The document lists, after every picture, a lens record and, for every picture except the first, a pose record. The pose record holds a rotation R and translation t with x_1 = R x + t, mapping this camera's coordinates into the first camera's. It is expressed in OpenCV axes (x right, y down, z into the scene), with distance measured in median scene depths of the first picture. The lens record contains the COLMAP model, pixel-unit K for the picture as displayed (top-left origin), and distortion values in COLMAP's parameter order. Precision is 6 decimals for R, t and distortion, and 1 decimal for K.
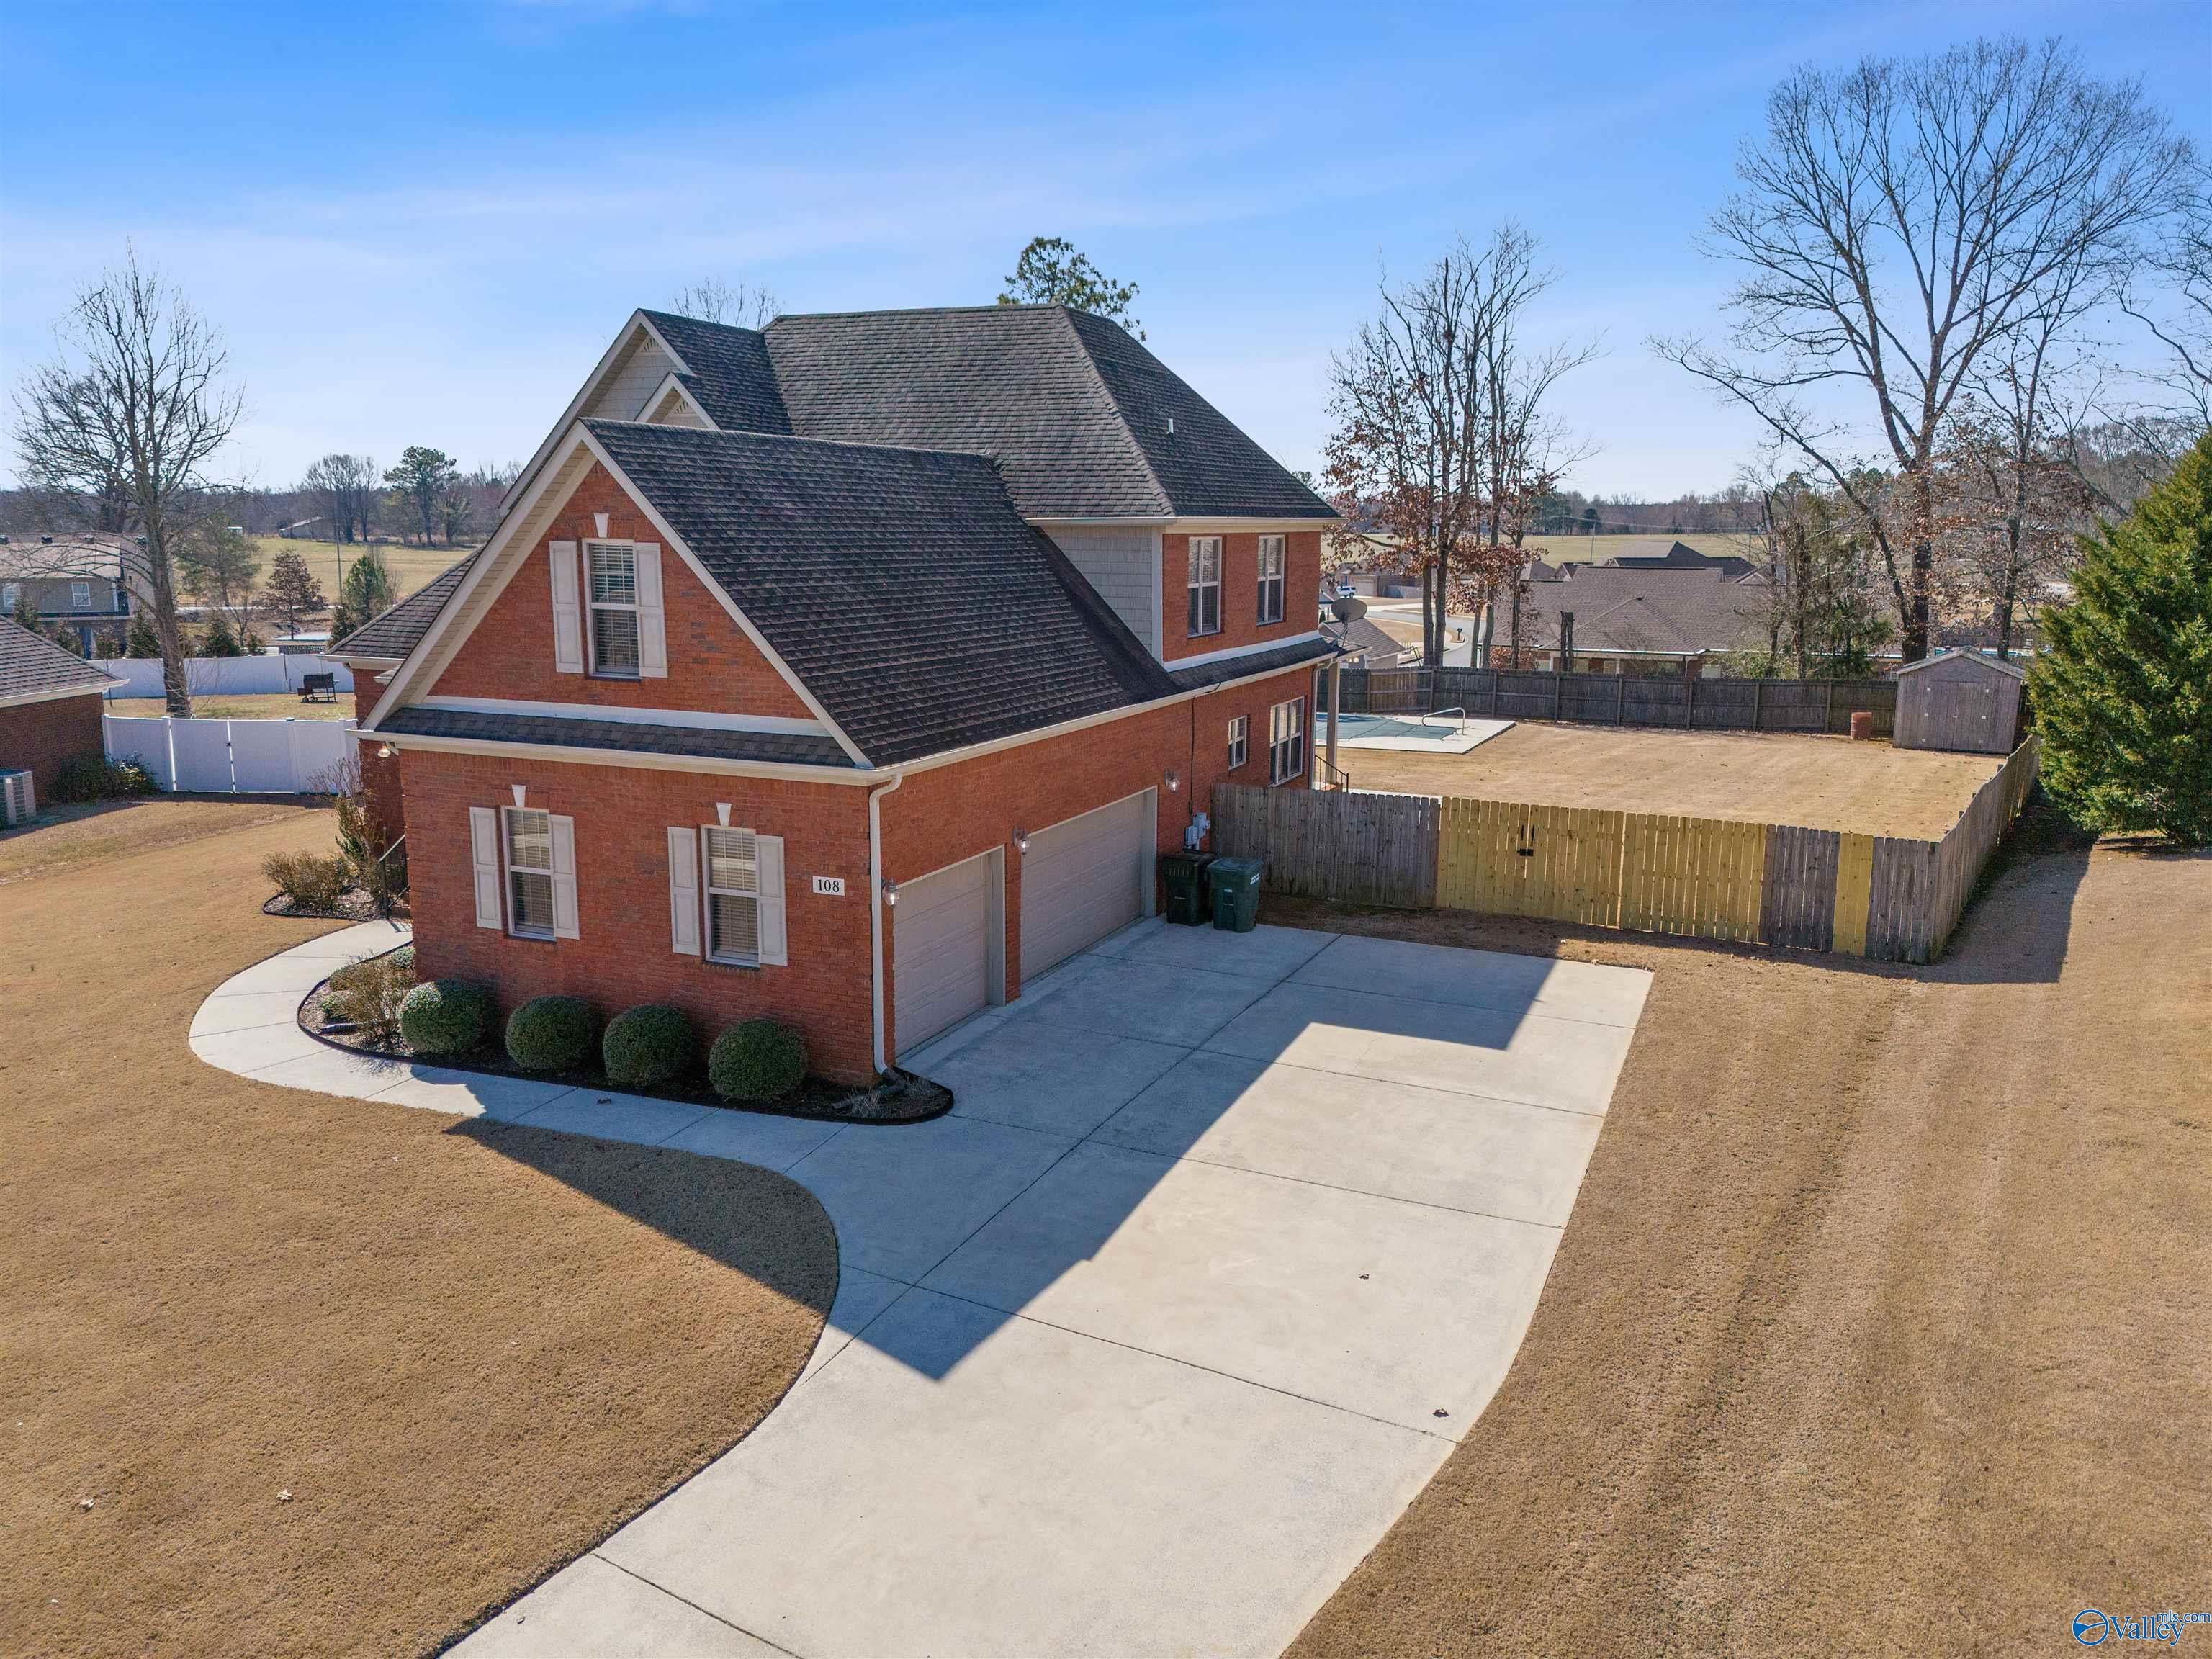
lens RADIAL K [[1586.2, 0, 1106.0], [0, 1586.2, 829.5], [0, 0, 1]] dist [0.031468, -0.002053]
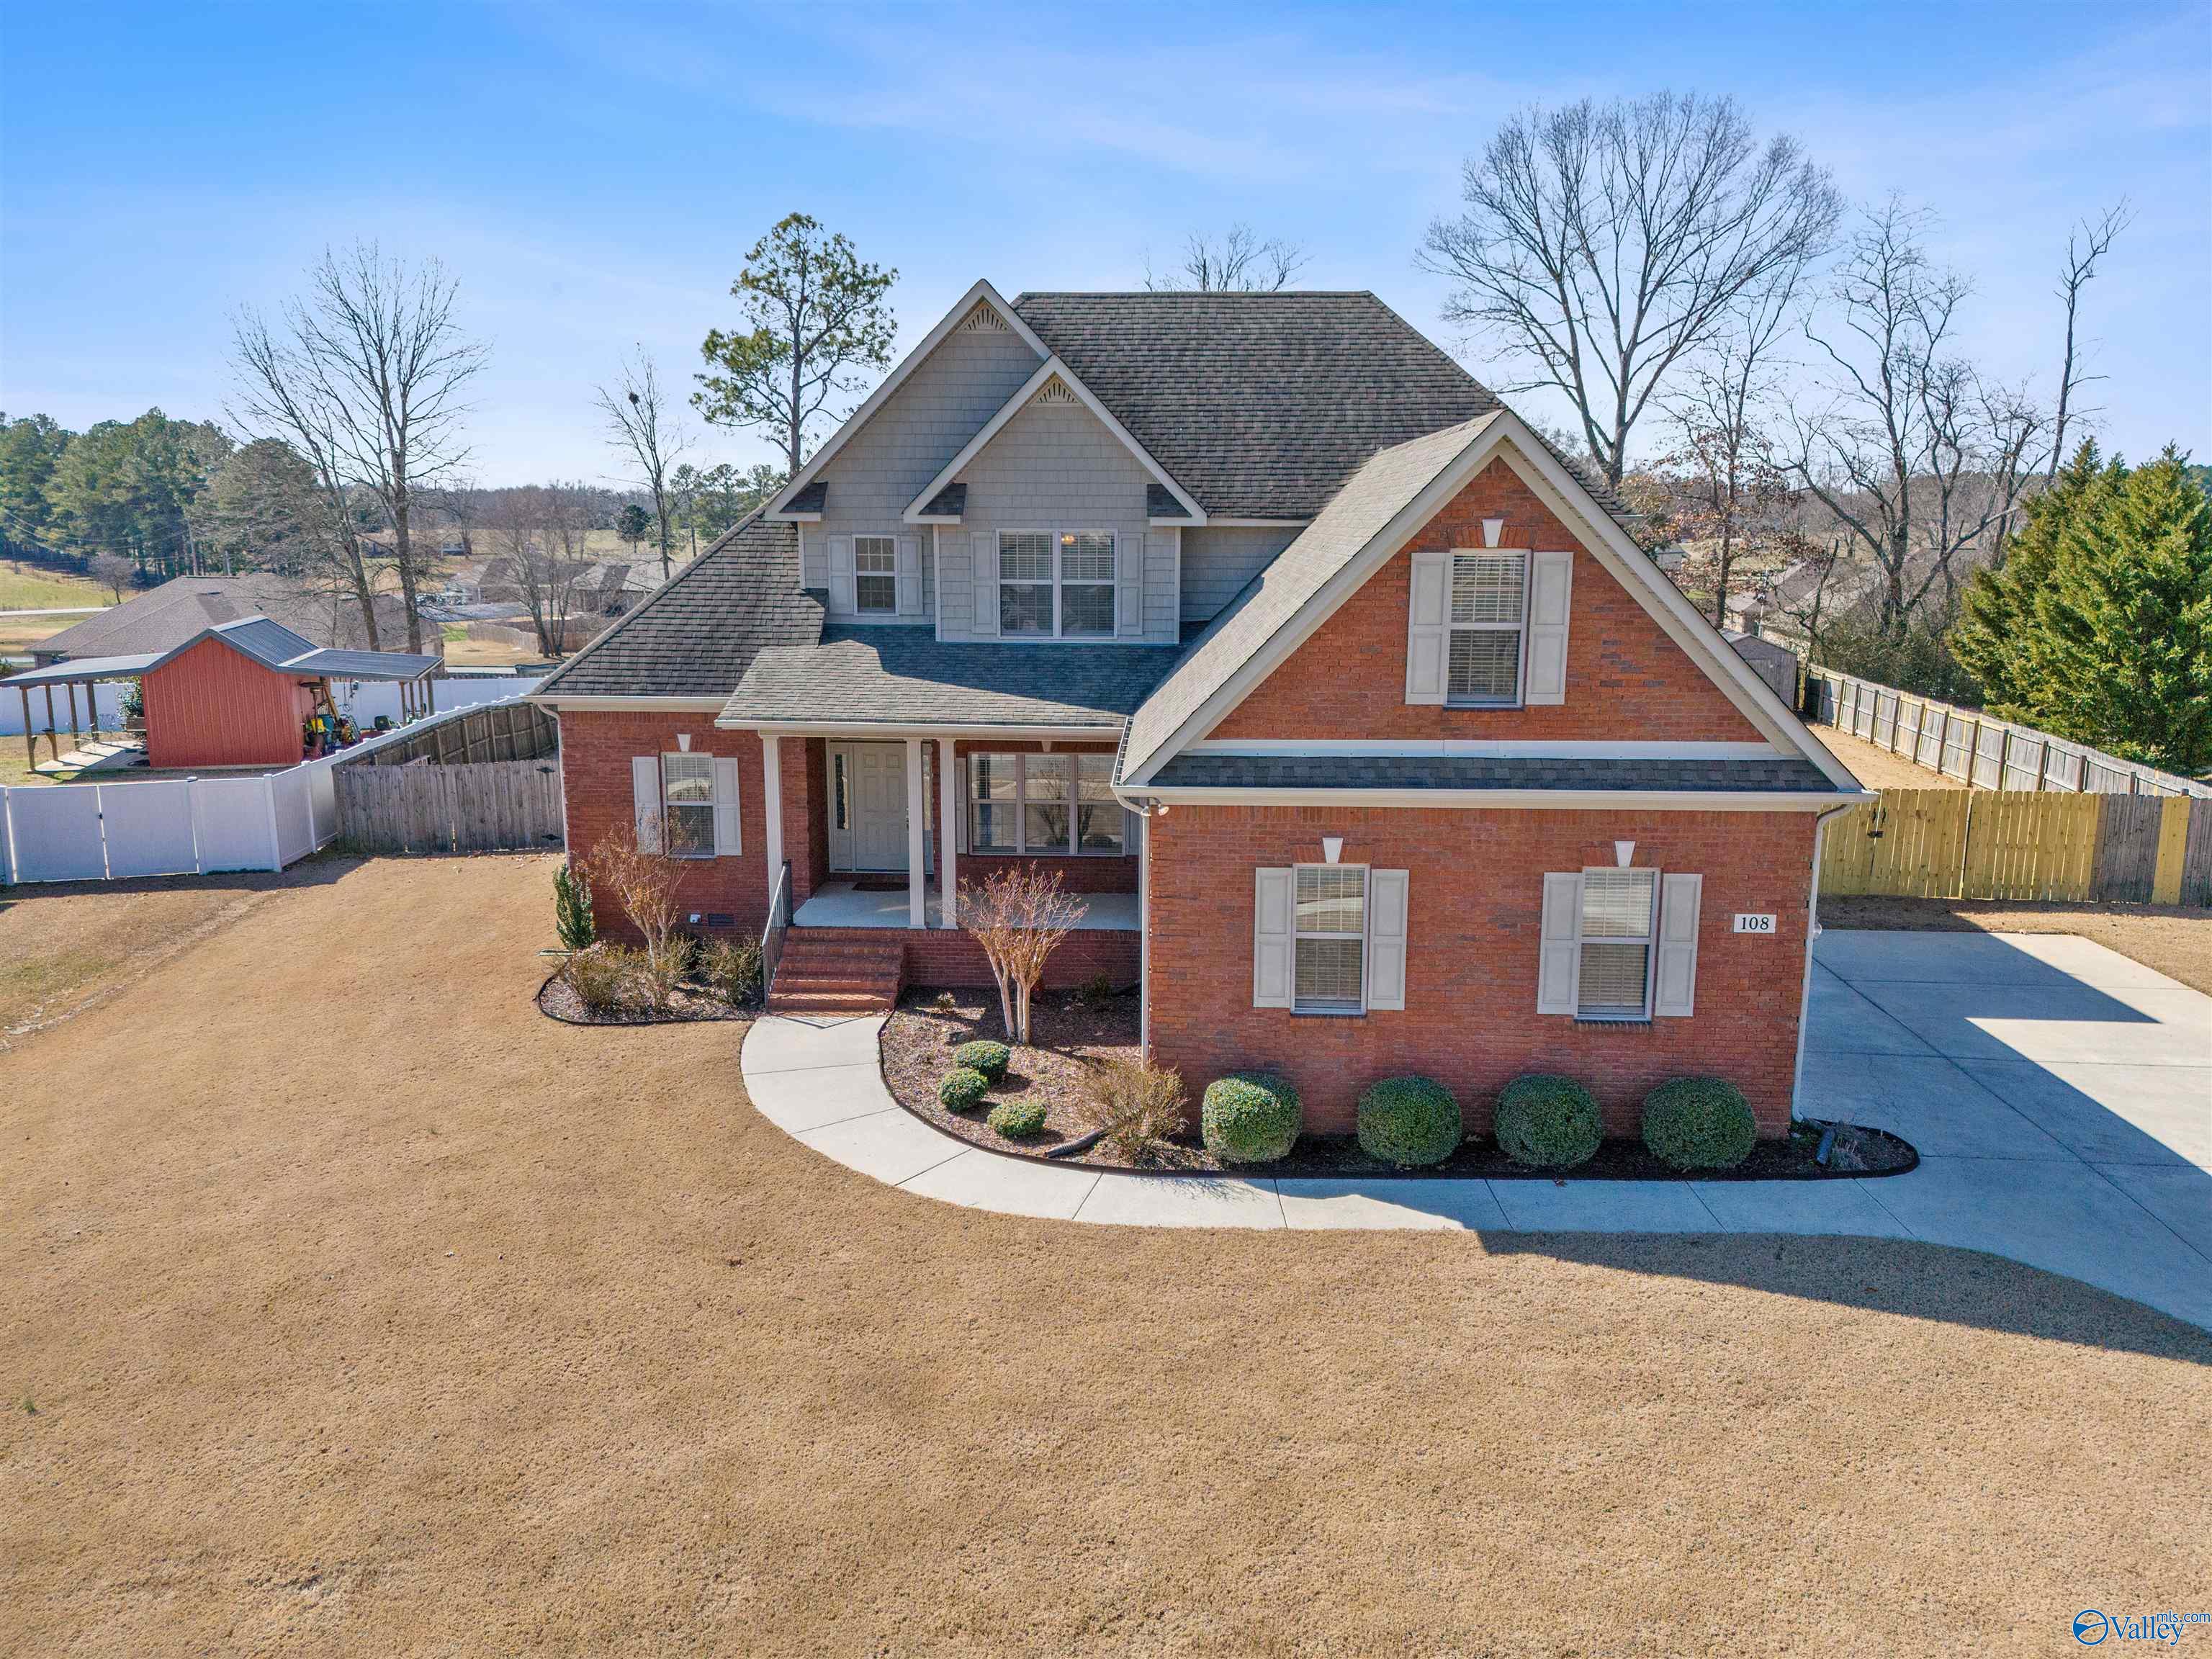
lens RADIAL K [[1569.7, 0, 1104.9], [0, 1569.7, 816.9], [0, 0, 1]] dist [0.079351, -0.138463]
pose [[0.946600, -0.067636, 0.315236, -0.771242], [0.069501, 0.997568, 0.005336, -0.053625], [-0.314830, 0.016858, 0.948998, 0.241063]]
